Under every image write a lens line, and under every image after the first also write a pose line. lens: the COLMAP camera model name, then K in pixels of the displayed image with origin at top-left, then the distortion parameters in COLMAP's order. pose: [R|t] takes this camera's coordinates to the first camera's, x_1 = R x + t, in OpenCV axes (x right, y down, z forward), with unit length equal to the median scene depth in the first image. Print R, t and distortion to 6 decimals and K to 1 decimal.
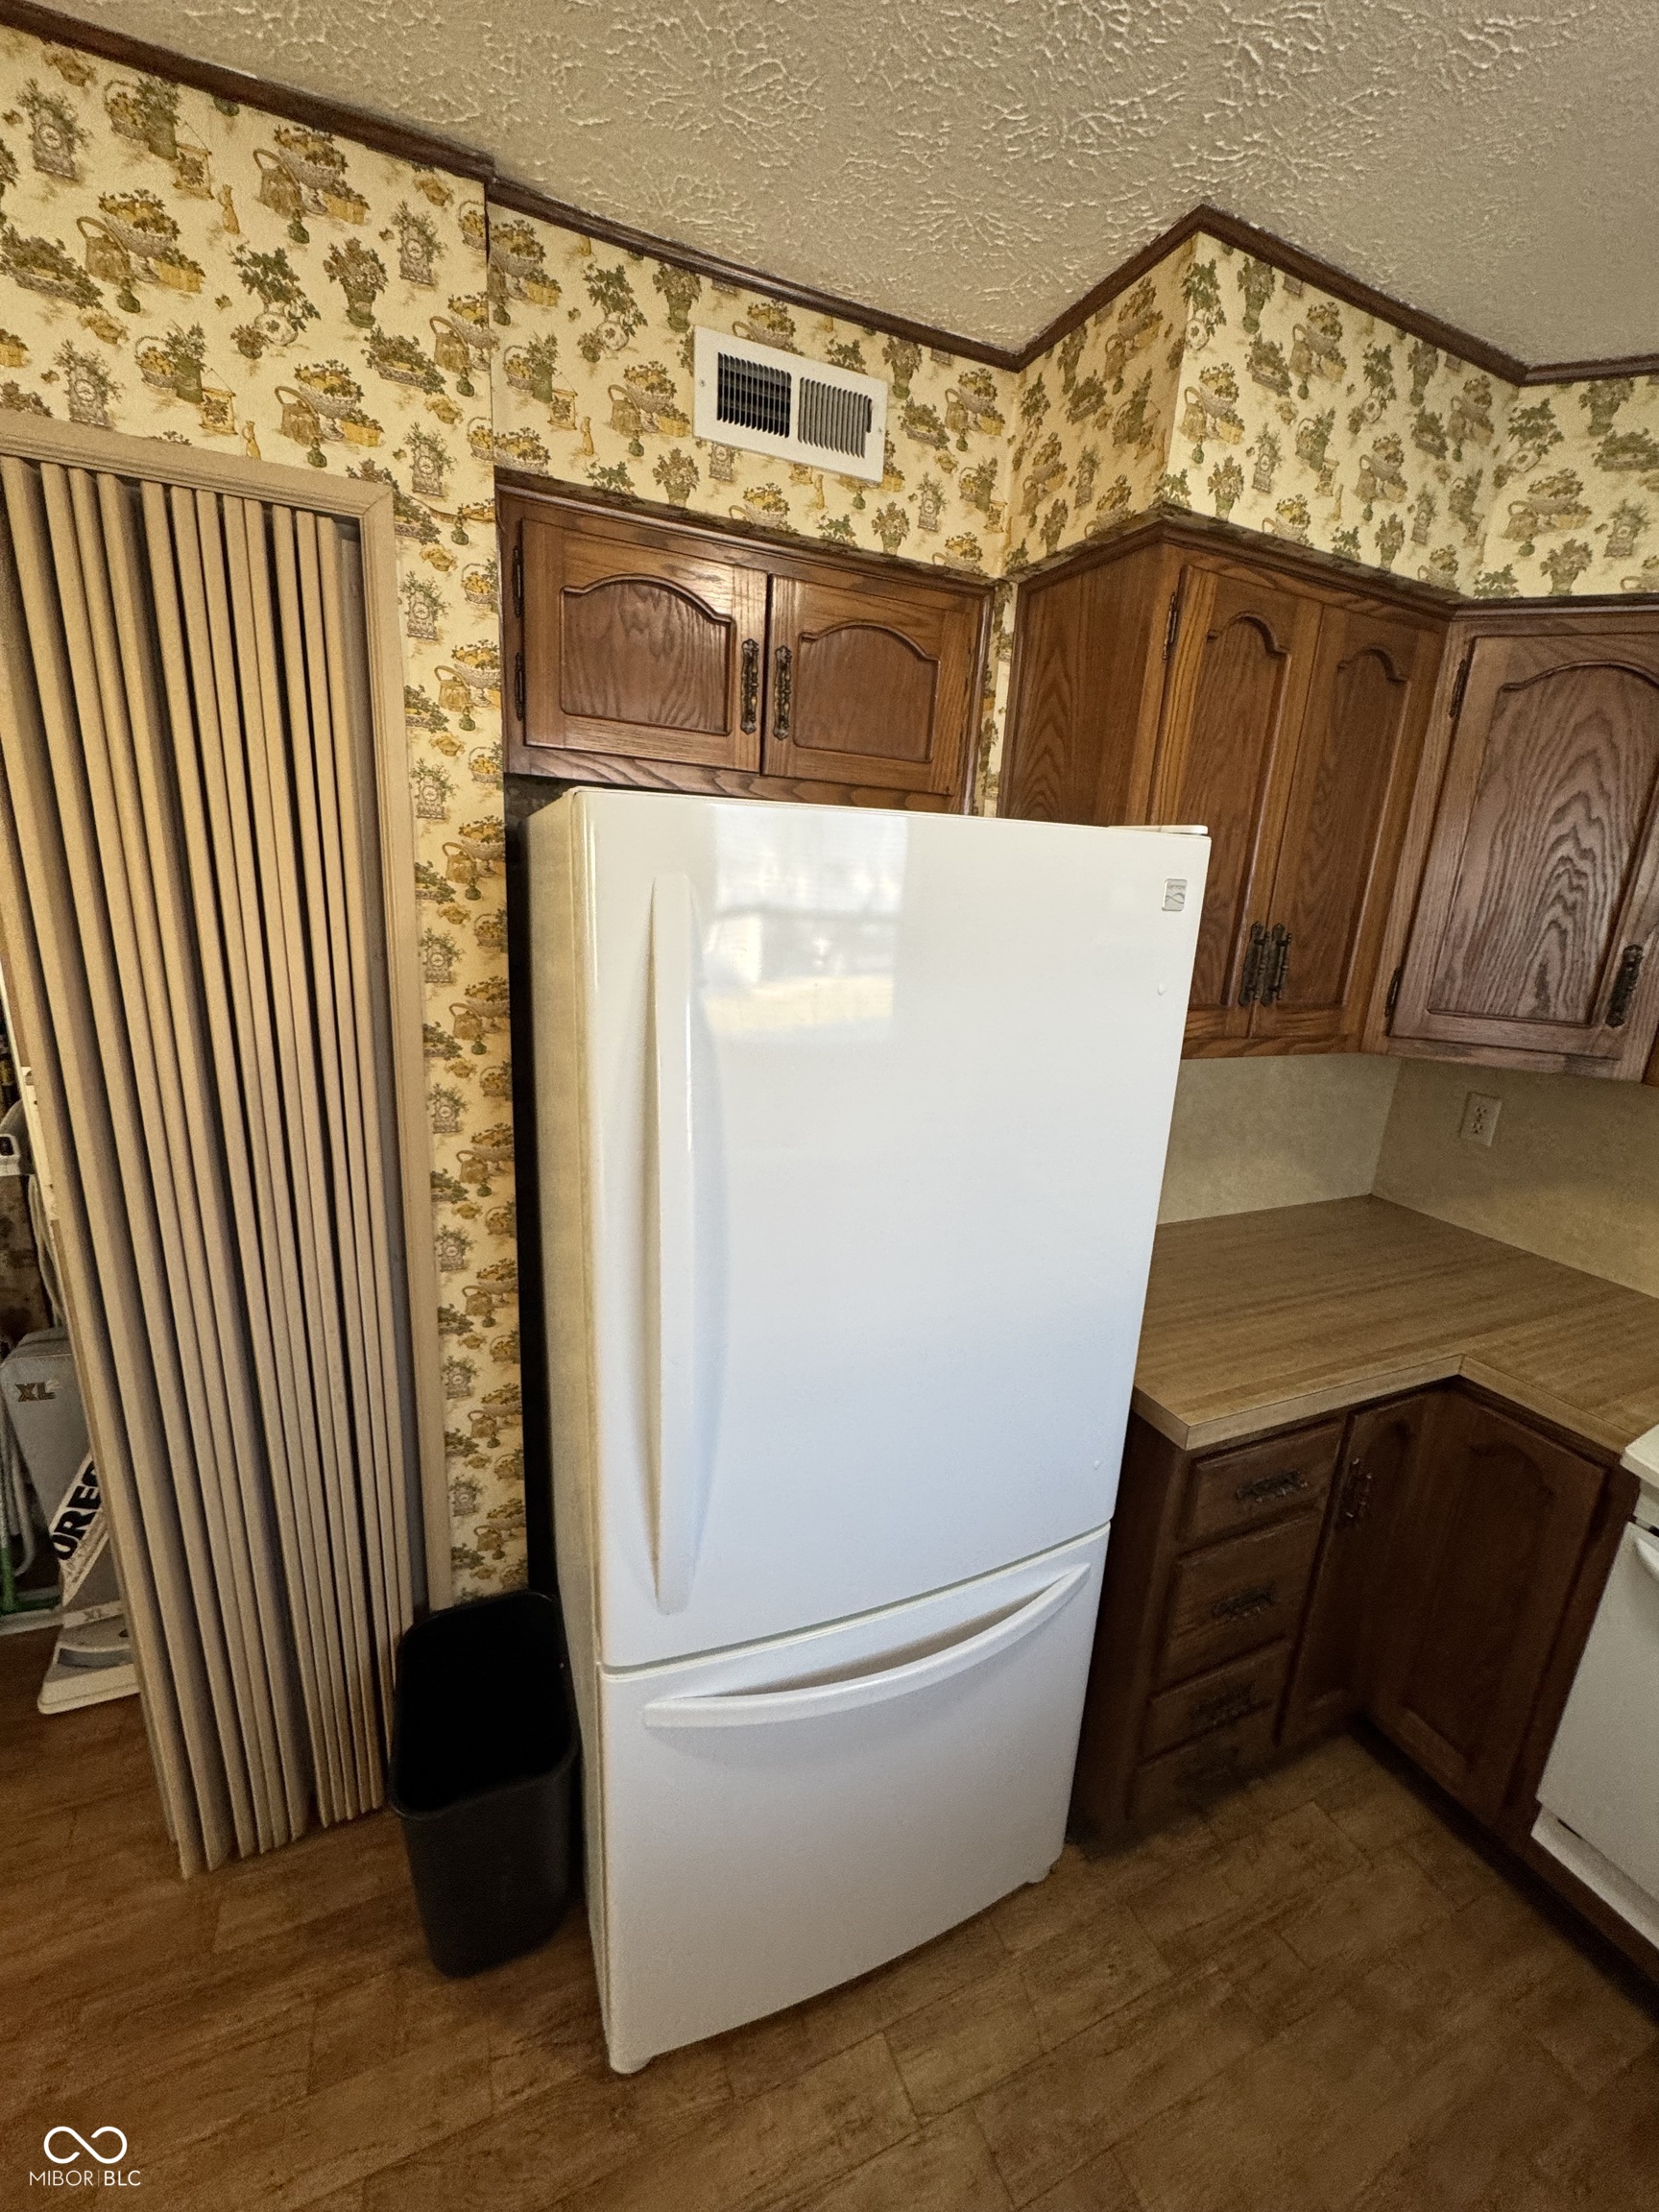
lens RADIAL K [[884.8, 0, 829.1], [0, 884.8, 1108.6], [0, 0, 1]] dist [-0.000425, -0.000611]
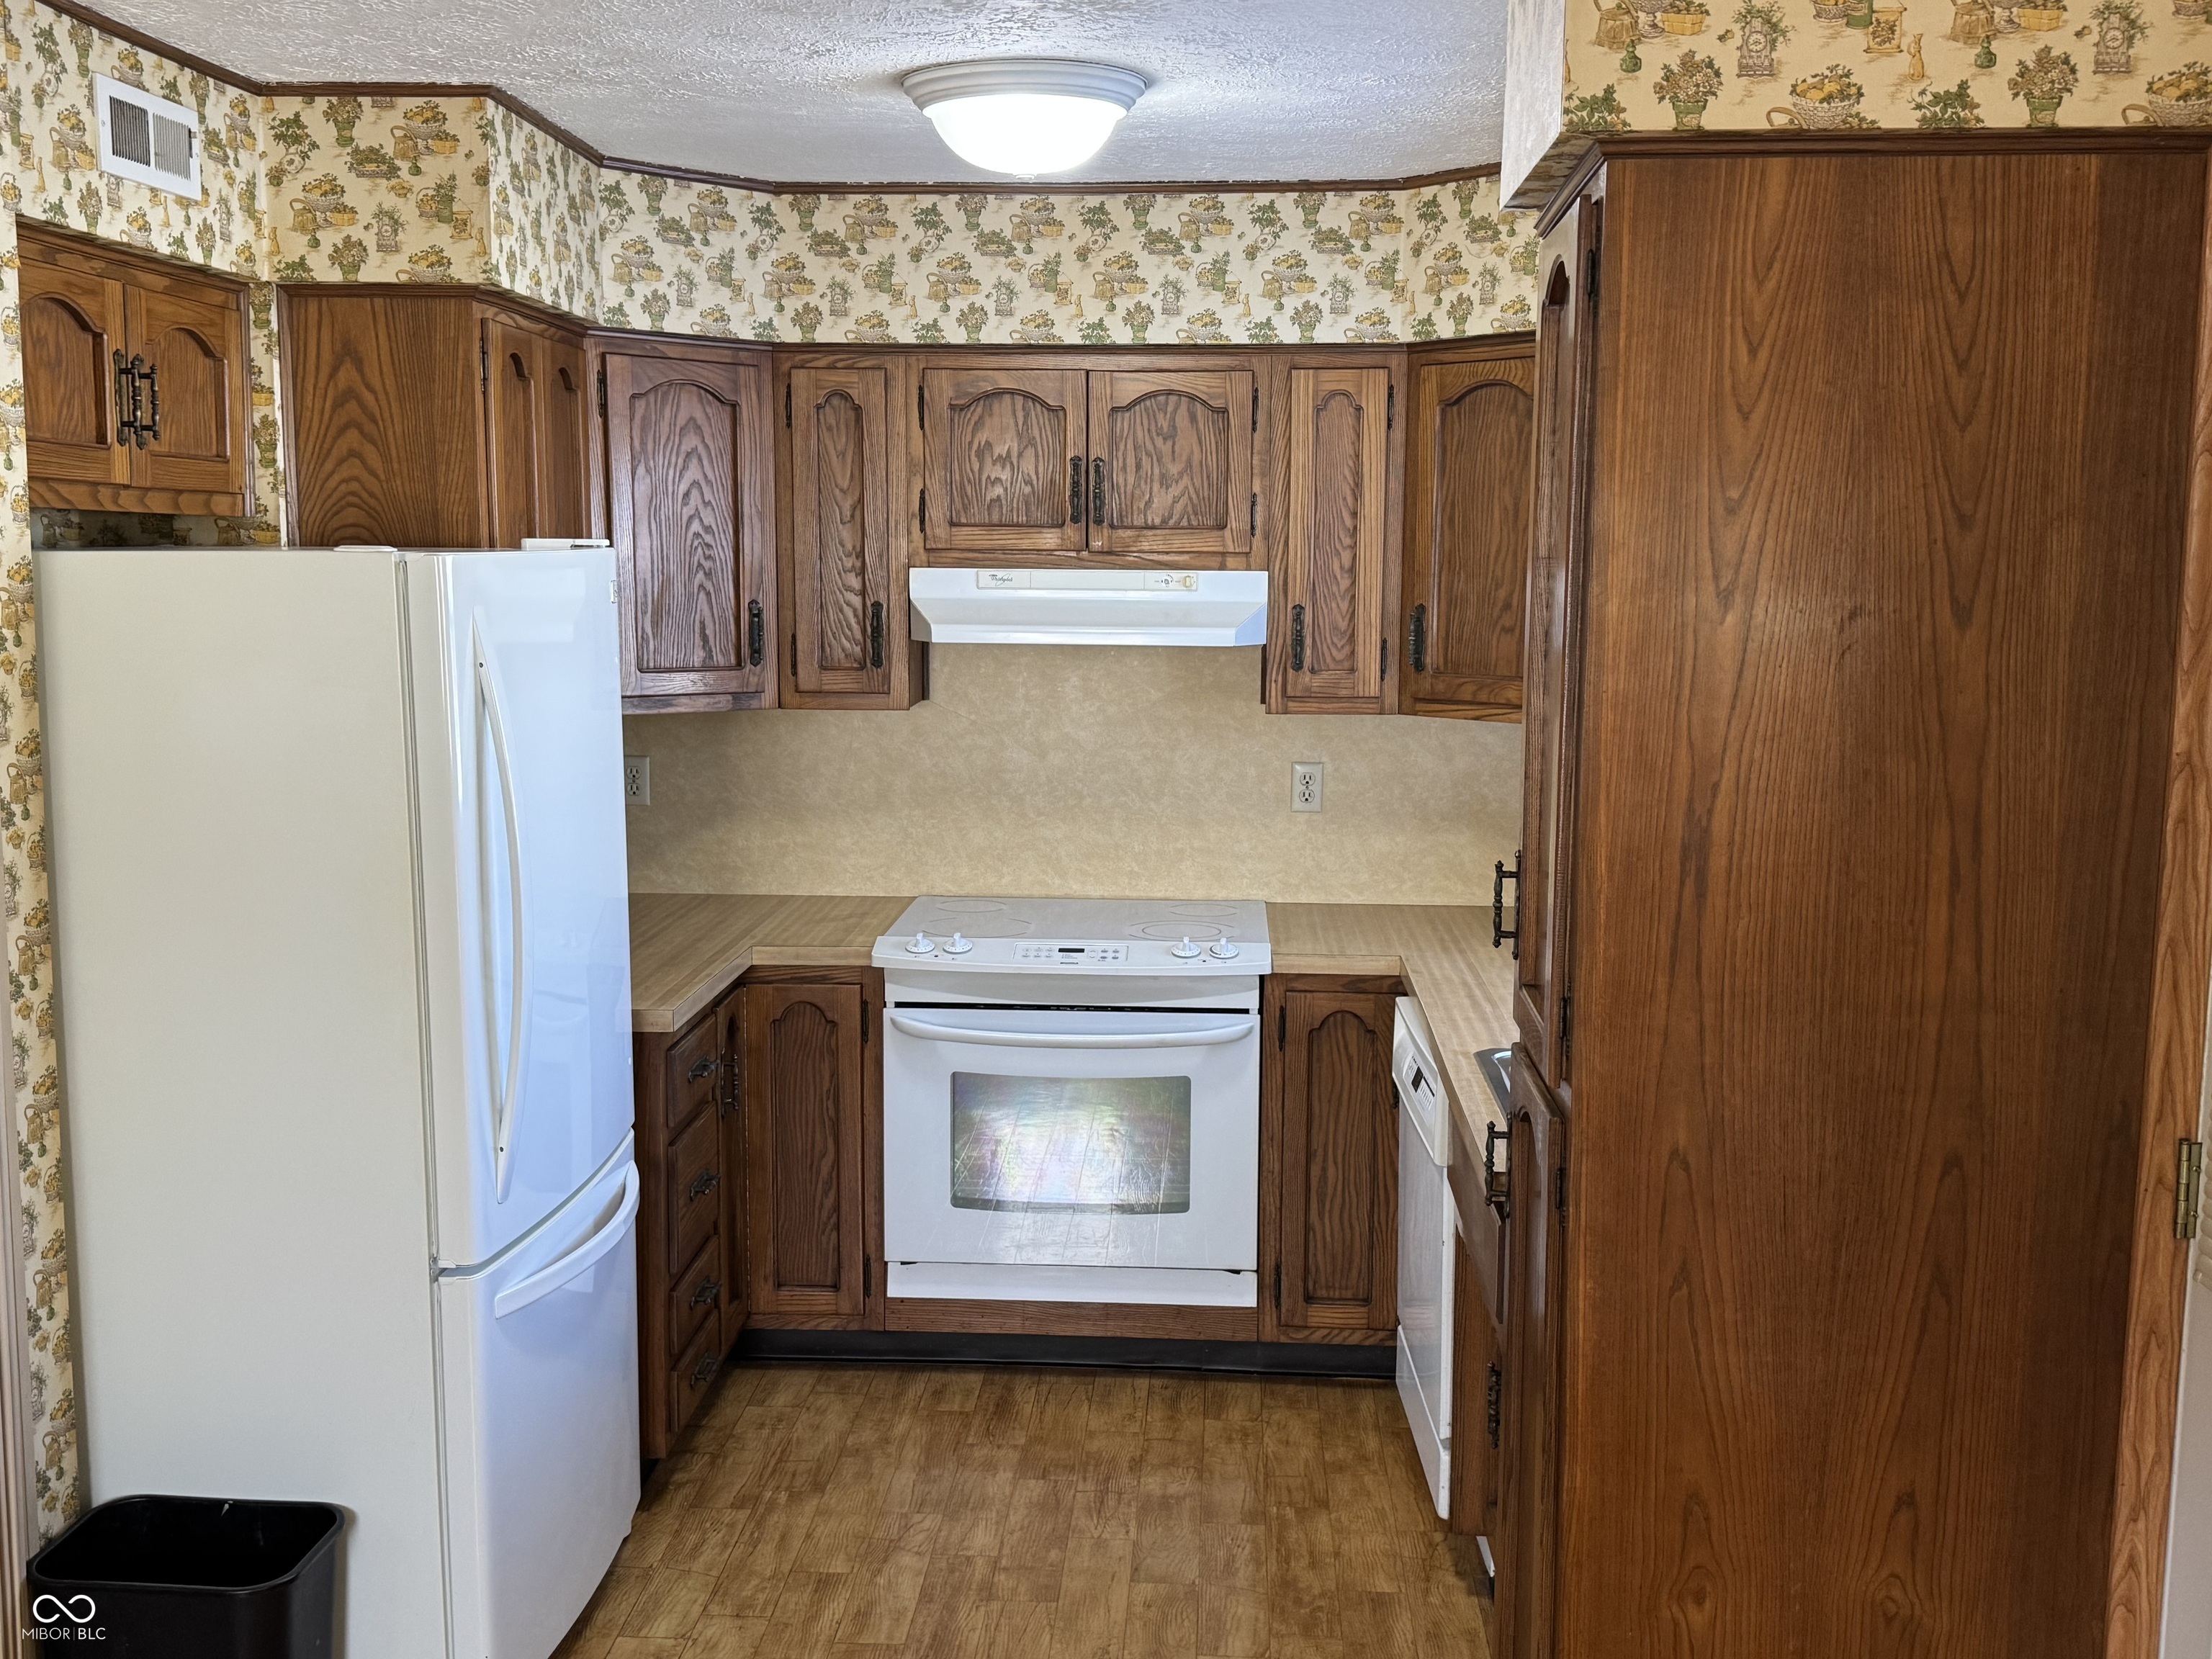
lens RADIAL K [[2223.5, 0, 1104.9], [0, 2223.5, 832.4], [0, 0, 1]] dist [-0.085035, 0.000000]
pose [[0.457726, -0.161452, 0.874311, -1.722066], [0.238230, 0.969687, 0.054344, 0.084449], [-0.856582, 0.183413, 0.482313, -0.910686]]
